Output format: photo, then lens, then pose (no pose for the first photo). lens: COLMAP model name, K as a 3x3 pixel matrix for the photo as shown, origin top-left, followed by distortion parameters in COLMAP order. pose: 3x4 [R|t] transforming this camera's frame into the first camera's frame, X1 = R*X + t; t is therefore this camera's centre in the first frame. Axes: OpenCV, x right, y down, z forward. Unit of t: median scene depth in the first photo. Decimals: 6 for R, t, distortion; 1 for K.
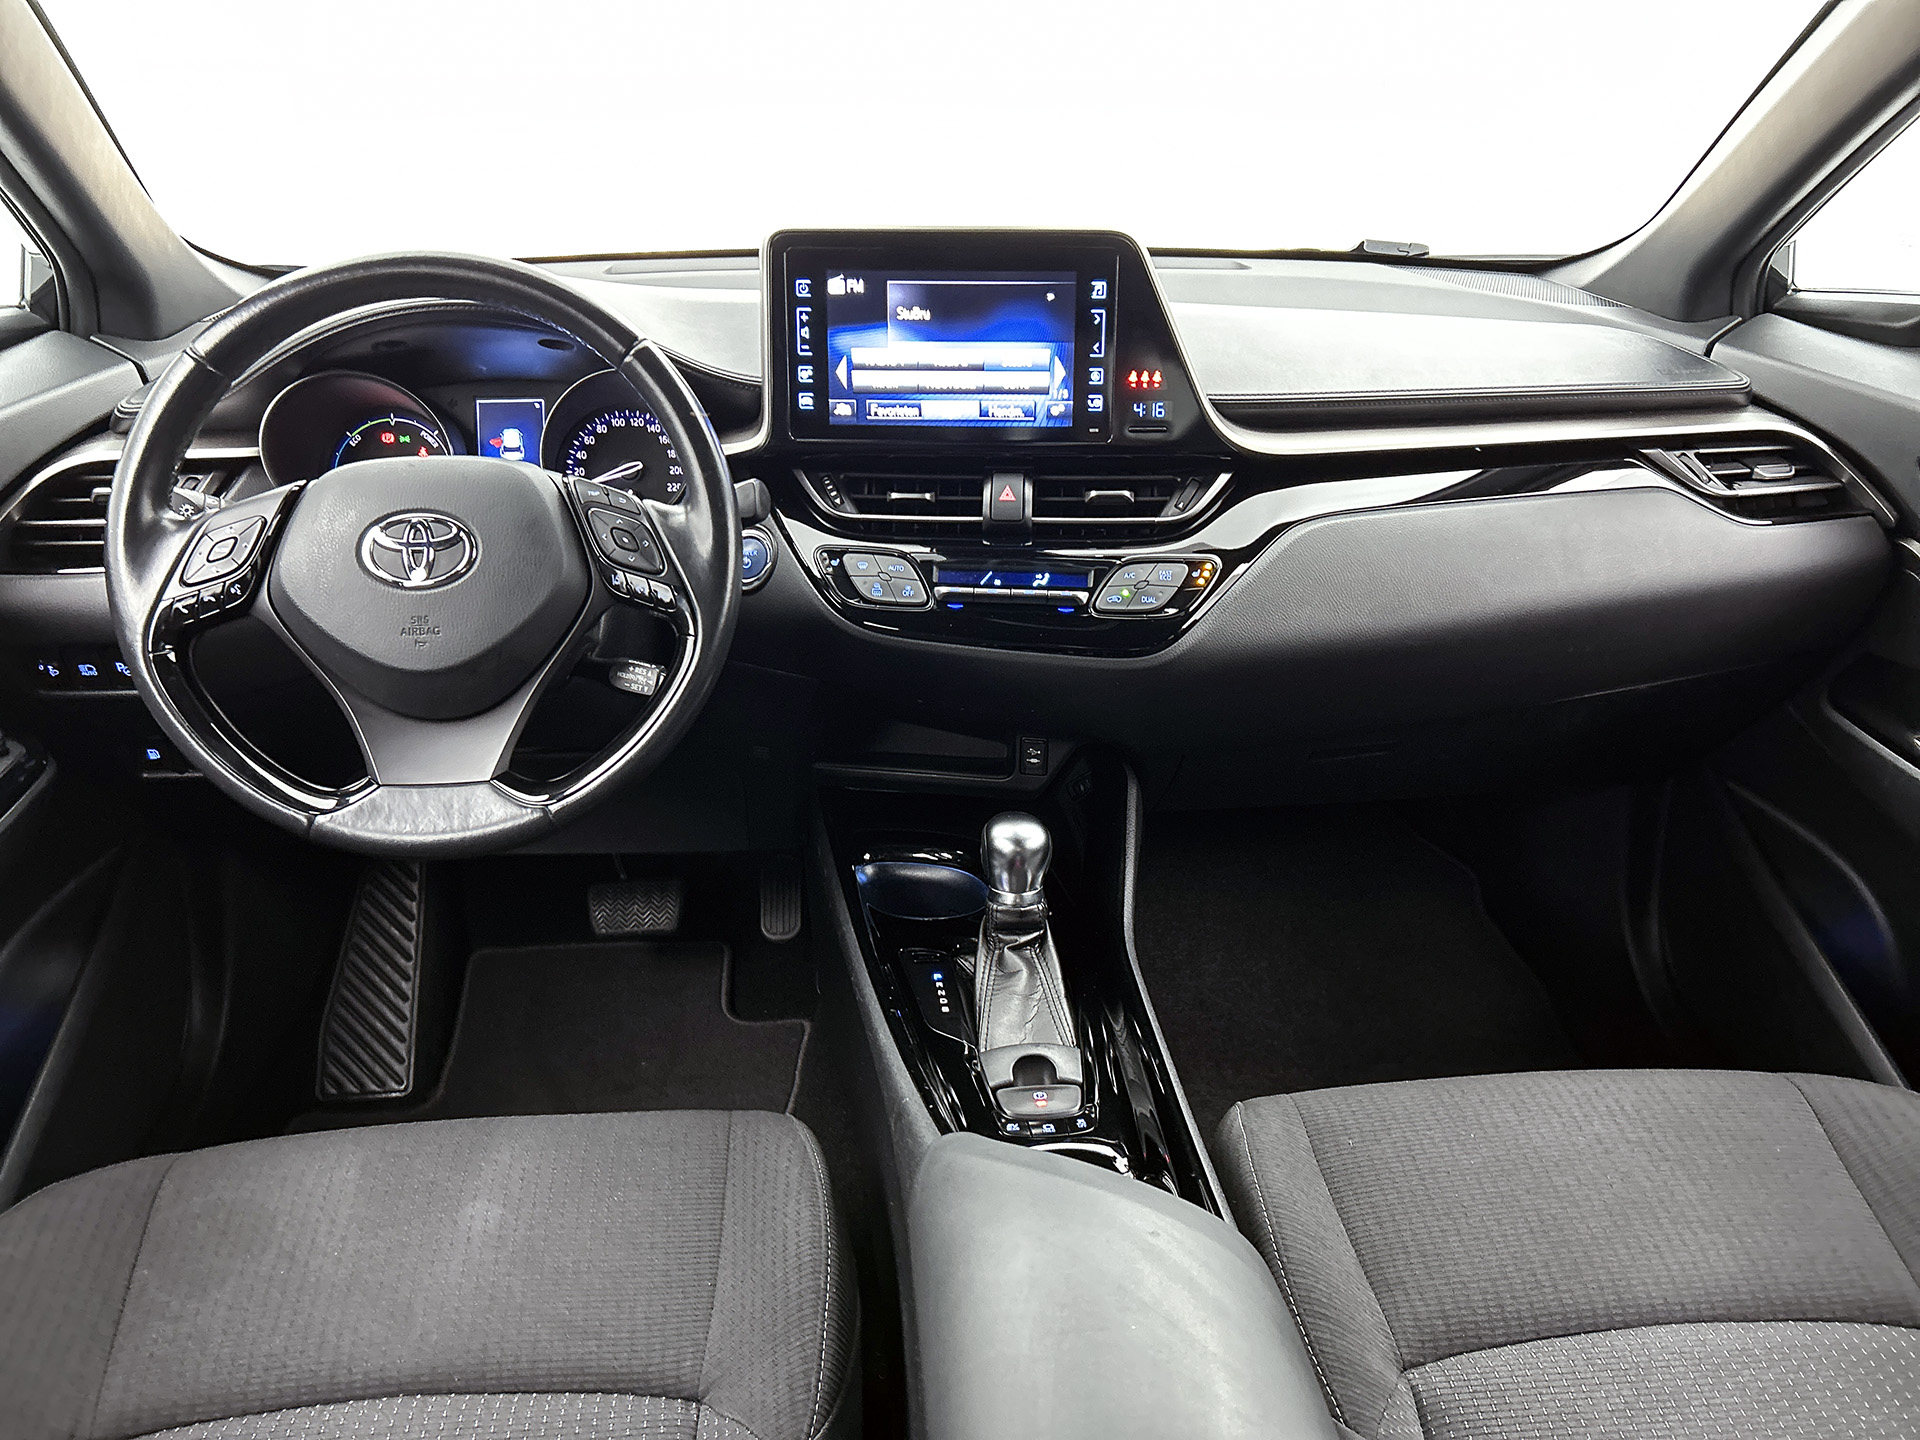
lens RADIAL K [[1497.9, 0, 957.7], [0, 1497.9, 720.5], [0, 0, 1]] dist [0.043720, -0.032737]
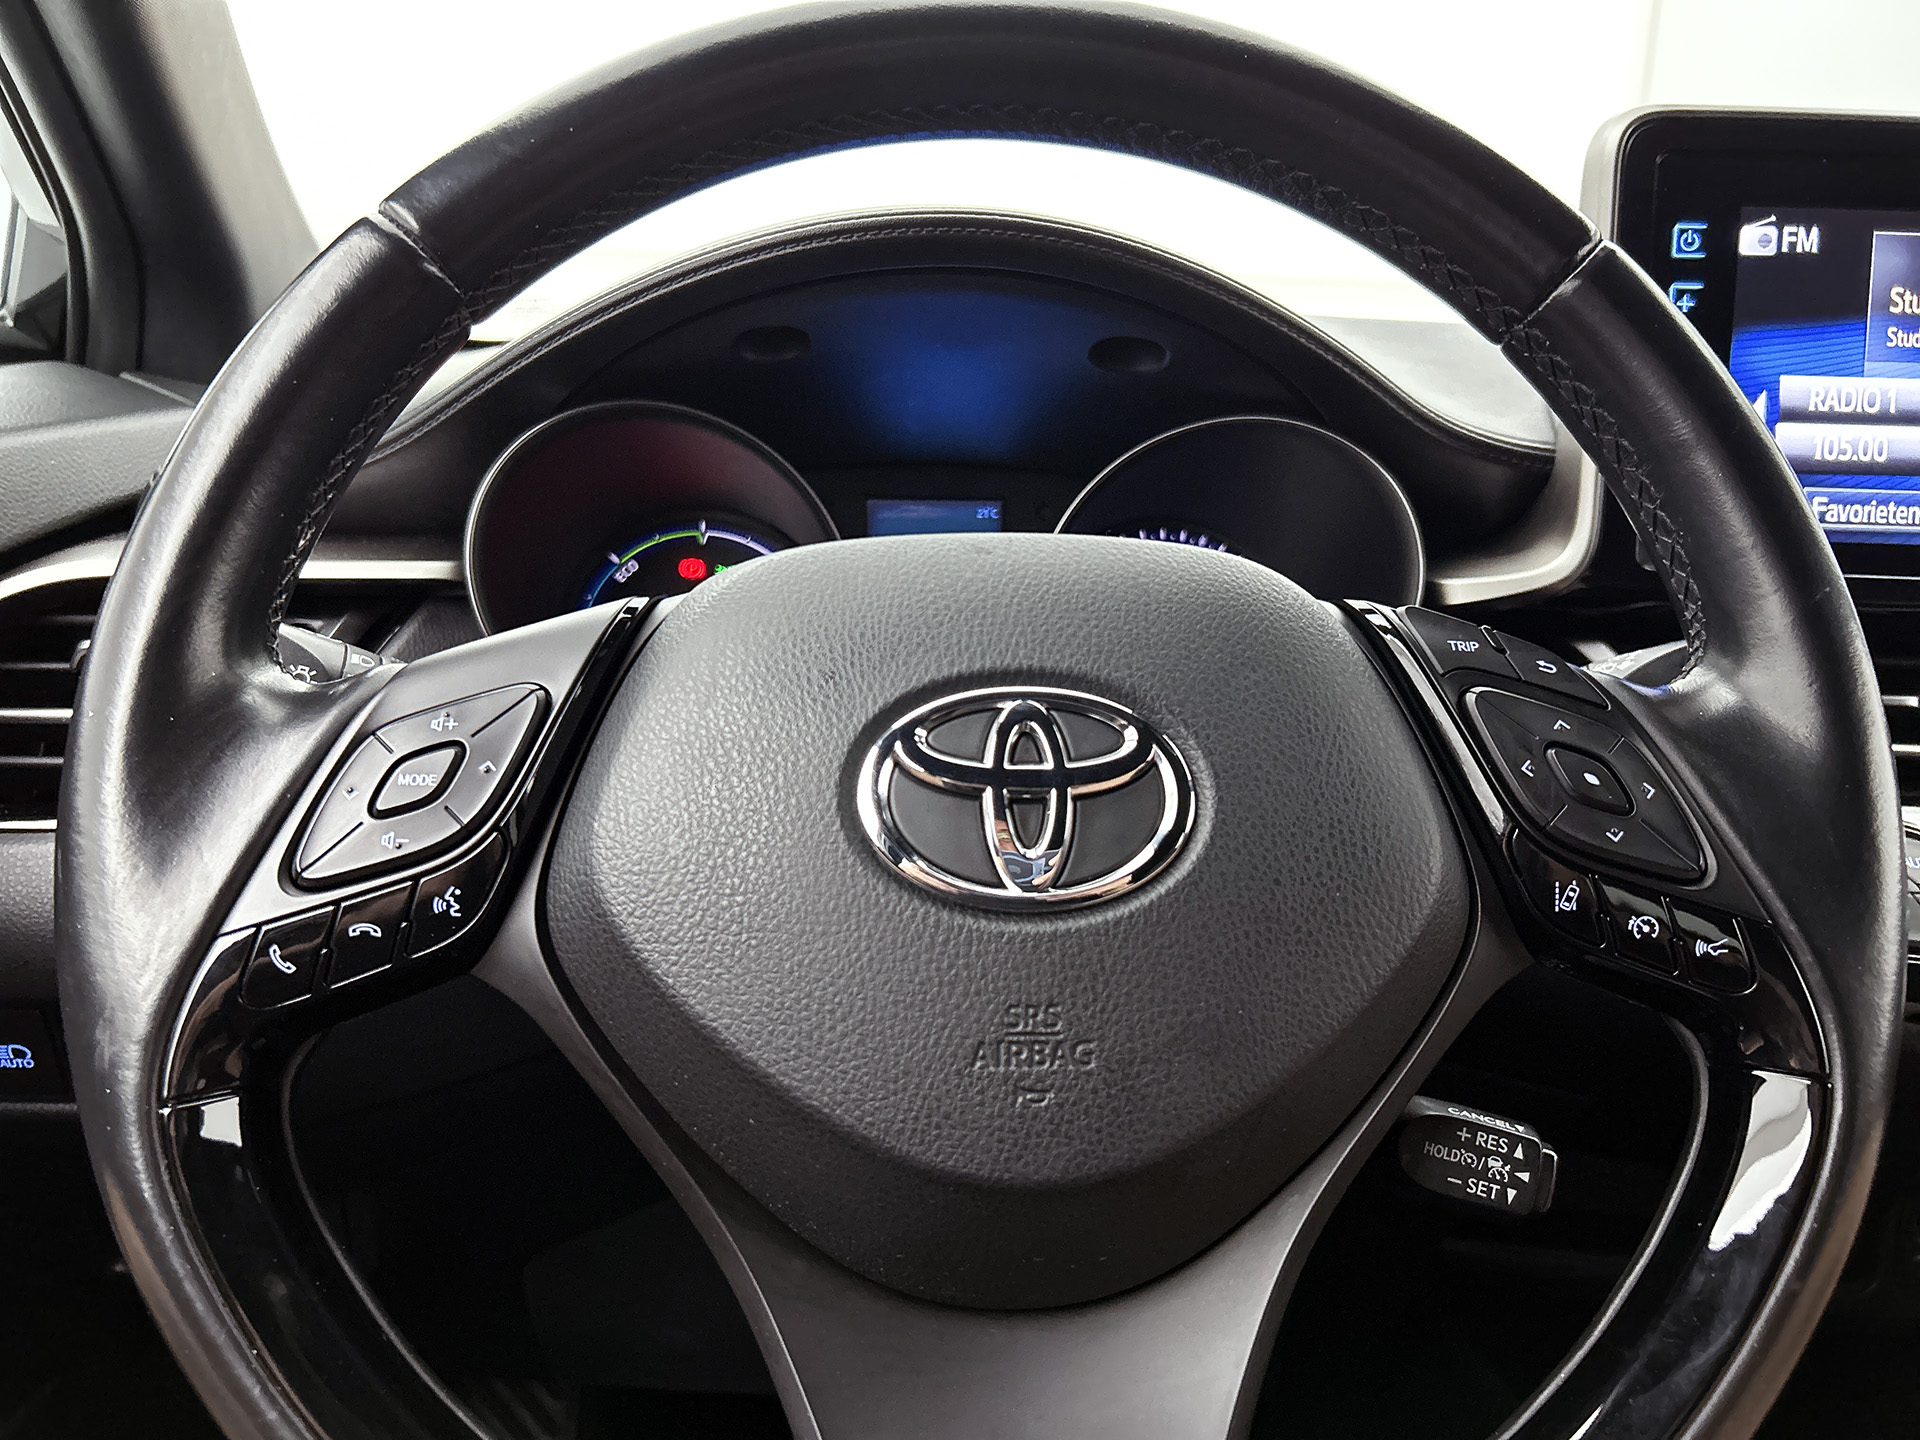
lens RADIAL K [[1497.9, 0, 963.5], [0, 1497.9, 718.0], [0, 0, 1]] dist [0.043720, -0.032737]
pose [[0.999628, 0.026199, -0.007575, -0.316693], [-0.027108, 0.984953, -0.170683, -0.063643], [0.002989, 0.170825, 0.985297, 0.583412]]
